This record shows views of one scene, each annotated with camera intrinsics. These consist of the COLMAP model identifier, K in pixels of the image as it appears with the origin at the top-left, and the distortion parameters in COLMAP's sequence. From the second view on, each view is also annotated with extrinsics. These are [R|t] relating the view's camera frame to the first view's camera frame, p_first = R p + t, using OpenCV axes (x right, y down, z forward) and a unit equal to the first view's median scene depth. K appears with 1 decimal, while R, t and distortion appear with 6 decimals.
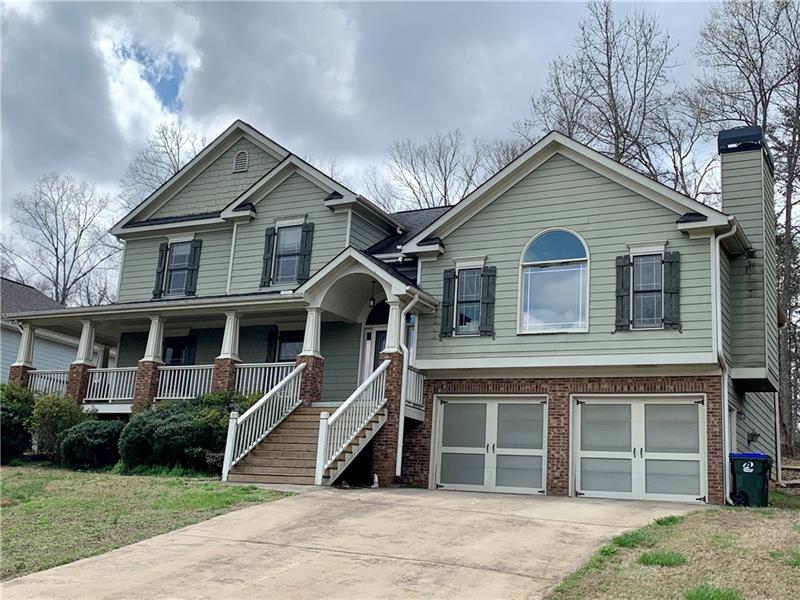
lens RADIAL K [[923.7, 0, 400.0], [0, 923.7, 300.0], [0, 0, 1]] dist [0.066823, -0.037185]
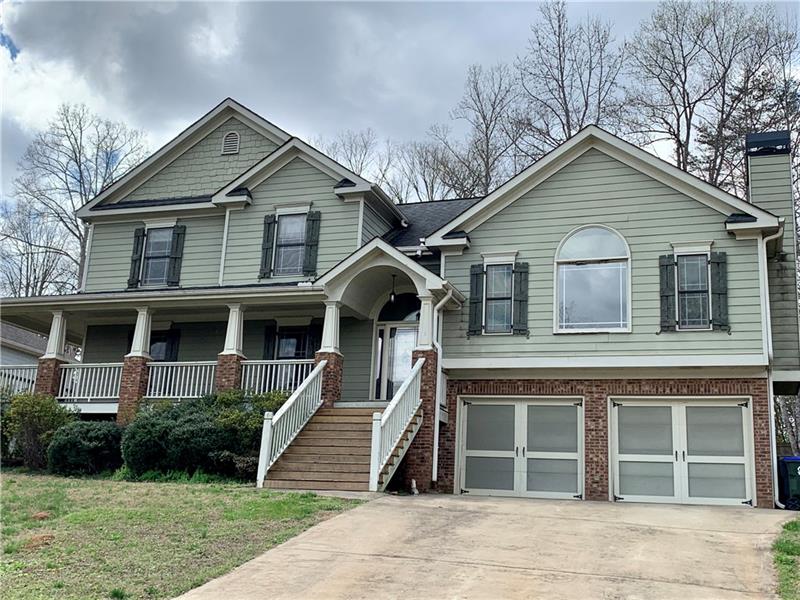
lens RADIAL K [[923.7, 0, 400.0], [0, 923.7, 300.0], [0, 0, 1]] dist [0.066823, -0.037185]
pose [[0.988117, 0.023353, 0.151917, -0.173732], [-0.022799, 0.999726, -0.005389, 0.010791], [-0.152001, 0.001862, 0.988379, 0.067870]]
